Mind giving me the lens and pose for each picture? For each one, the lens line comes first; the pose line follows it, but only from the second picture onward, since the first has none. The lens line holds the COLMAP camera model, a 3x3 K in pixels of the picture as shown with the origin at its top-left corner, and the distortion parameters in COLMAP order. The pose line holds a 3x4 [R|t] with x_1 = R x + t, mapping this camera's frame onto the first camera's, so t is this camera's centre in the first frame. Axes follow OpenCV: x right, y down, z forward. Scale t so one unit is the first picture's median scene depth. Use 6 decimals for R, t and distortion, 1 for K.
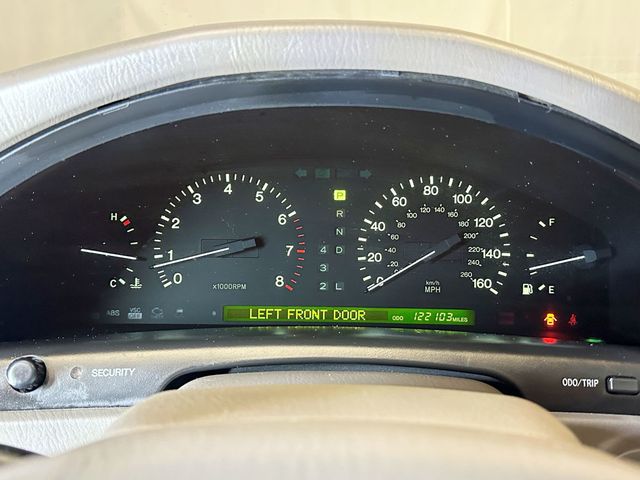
lens RADIAL K [[620.4, 0, 324.2], [0, 620.4, 237.7], [0, 0, 1]] dist [0.180784, -0.376521]
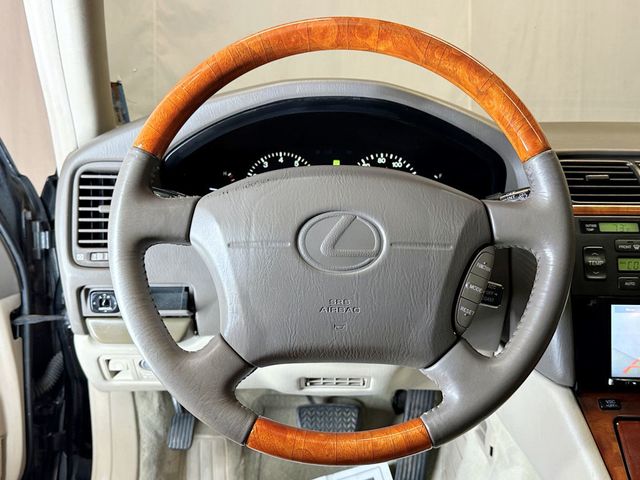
lens RADIAL K [[620.4, 0, 324.2], [0, 620.4, 237.7], [0, 0, 1]] dist [0.180784, -0.376521]
pose [[0.999877, -0.000130, 0.015660, -0.046378], [0.001436, 0.996513, -0.083420, 0.341541], [-0.015595, 0.083432, 0.996391, -0.985628]]
